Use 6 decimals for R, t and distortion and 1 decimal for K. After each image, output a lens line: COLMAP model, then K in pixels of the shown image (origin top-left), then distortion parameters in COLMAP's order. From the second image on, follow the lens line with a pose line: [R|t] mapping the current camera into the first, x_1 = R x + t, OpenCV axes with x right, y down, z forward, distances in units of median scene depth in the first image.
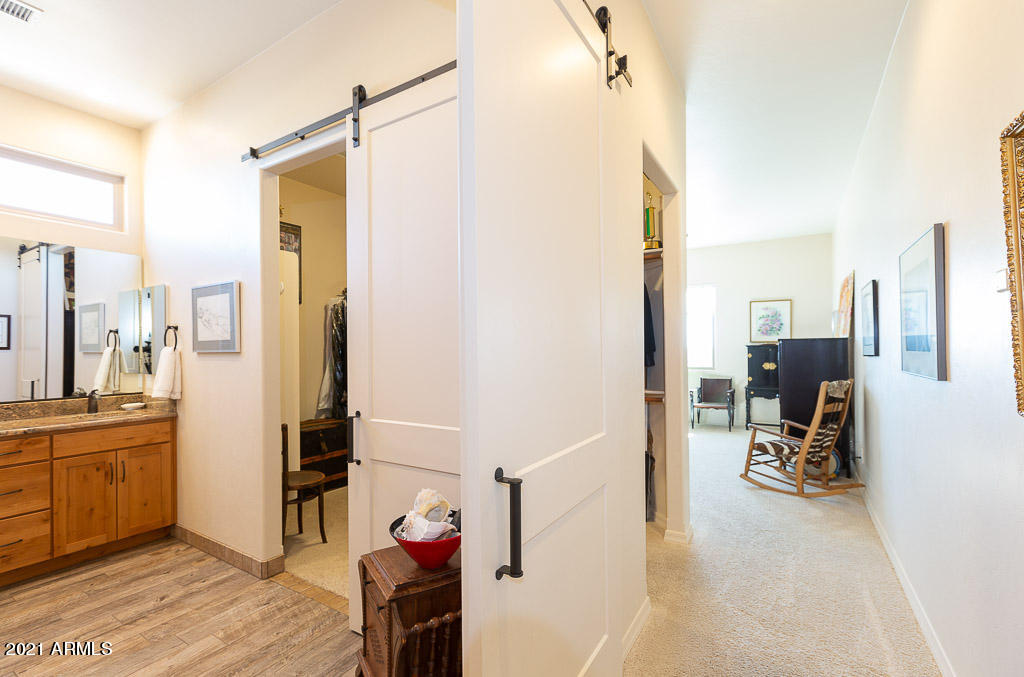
lens RADIAL K [[454.7, 0, 512.0], [0, 454.7, 338.5], [0, 0, 1]] dist [-0.014808, 0.000014]
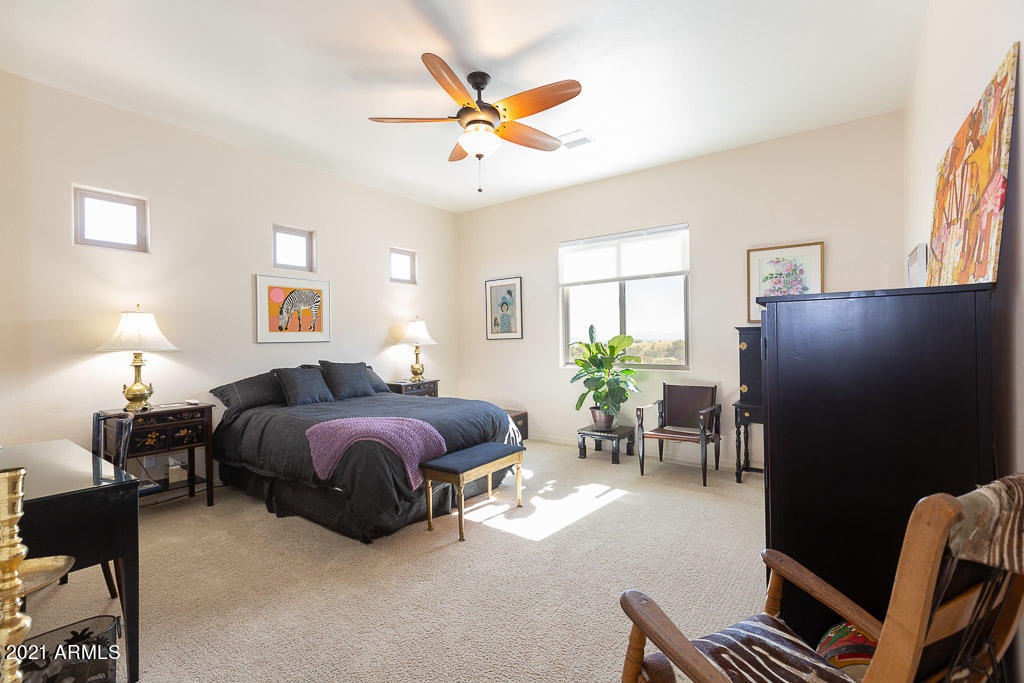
lens RADIAL K [[467.4, 0, 510.8], [0, 467.4, 331.7], [0, 0, 1]] dist [0.000591, 0.000141]
pose [[0.998023, -0.011727, -0.061741, 0.272982], [0.012140, 0.999906, 0.006321, 0.013262], [0.061661, -0.007058, 0.998072, 0.409360]]
